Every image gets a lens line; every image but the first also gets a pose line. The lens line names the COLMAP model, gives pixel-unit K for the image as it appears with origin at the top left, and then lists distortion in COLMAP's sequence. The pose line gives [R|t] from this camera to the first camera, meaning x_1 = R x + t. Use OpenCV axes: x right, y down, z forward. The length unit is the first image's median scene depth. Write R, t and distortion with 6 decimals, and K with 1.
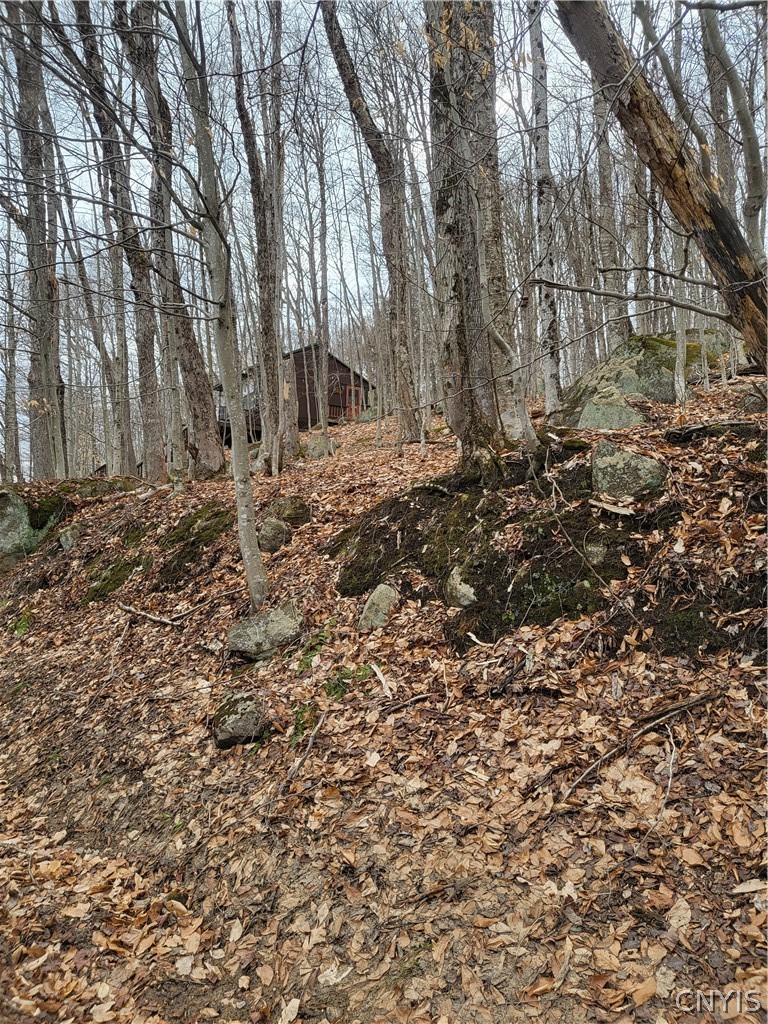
lens RADIAL K [[785.7, 0, 384.0], [0, 785.7, 512.0], [0, 0, 1]] dist [-0.047128, 0.116863]
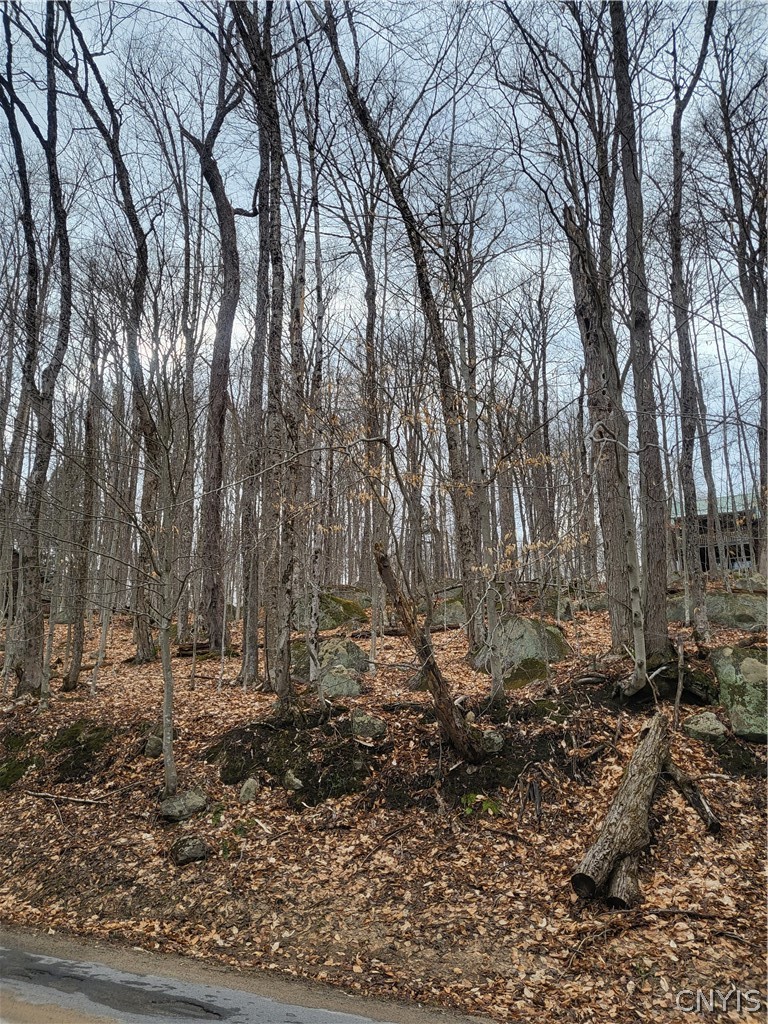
lens RADIAL K [[785.7, 0, 384.0], [0, 785.7, 512.0], [0, 0, 1]] dist [-0.047128, 0.116863]
pose [[0.891398, 0.154972, 0.425904, -0.807538], [-0.047508, 0.966497, -0.252245, -0.092261], [-0.450725, 0.204617, 0.868895, -1.240479]]
